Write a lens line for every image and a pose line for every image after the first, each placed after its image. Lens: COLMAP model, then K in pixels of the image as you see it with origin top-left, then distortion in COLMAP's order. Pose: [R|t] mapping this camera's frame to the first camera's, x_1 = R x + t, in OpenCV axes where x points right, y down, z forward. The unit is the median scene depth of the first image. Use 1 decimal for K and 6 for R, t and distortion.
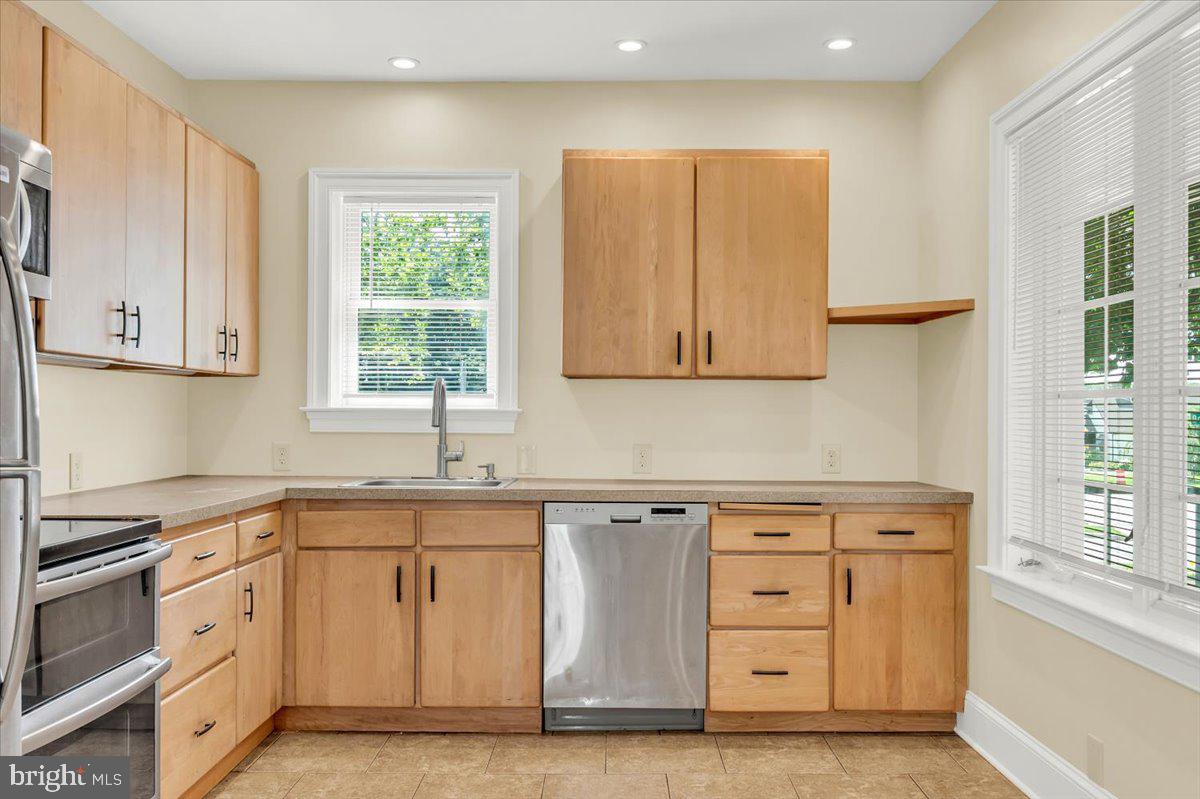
lens RADIAL K [[1062.5, 0, 600.0], [0, 1062.5, 399.5], [0, 0, 1]] dist [0.053823, 0.003872]
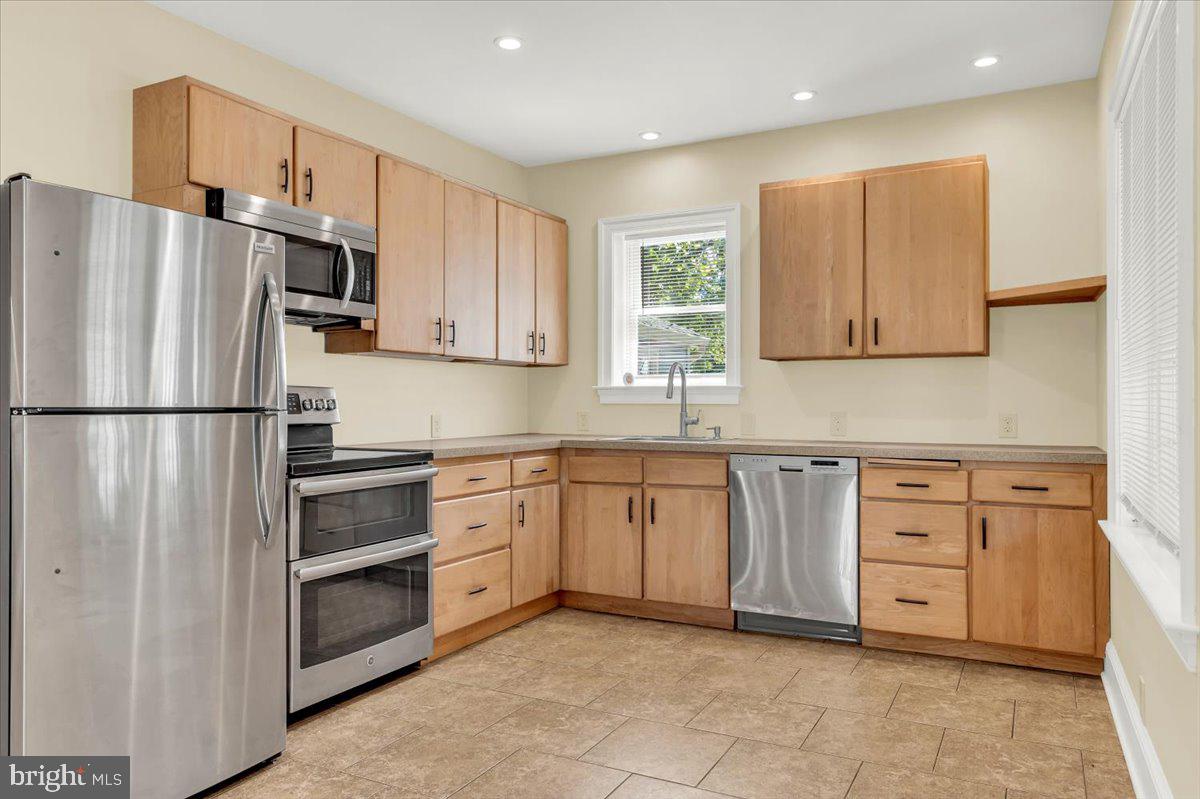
lens RADIAL K [[843.8, 0, 602.6], [0, 843.8, 382.6], [0, 0, 1]] dist [0.073308, 0.001491]
pose [[0.894324, -0.015815, -0.447141, 0.276516], [0.011747, 0.999861, -0.011870, 0.018812], [0.447266, 0.005363, 0.894385, -0.009281]]
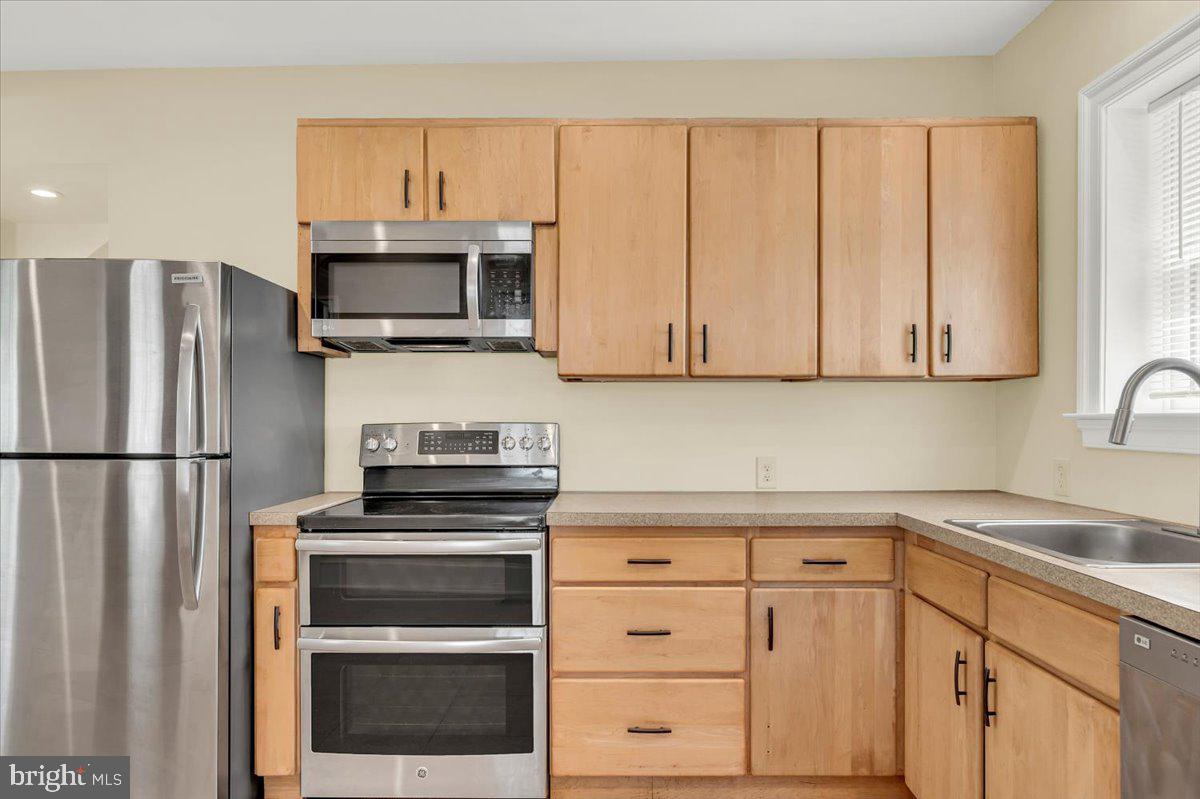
lens RADIAL K [[695.3, 0, 603.1], [0, 695.3, 422.2], [0, 0, 1]] dist [0.019320, -0.000144]
pose [[0.019175, -0.005054, -0.999803, 0.239332], [0.014093, 0.999889, -0.004784, 0.012567], [0.999717, -0.013998, 0.019244, 0.766545]]
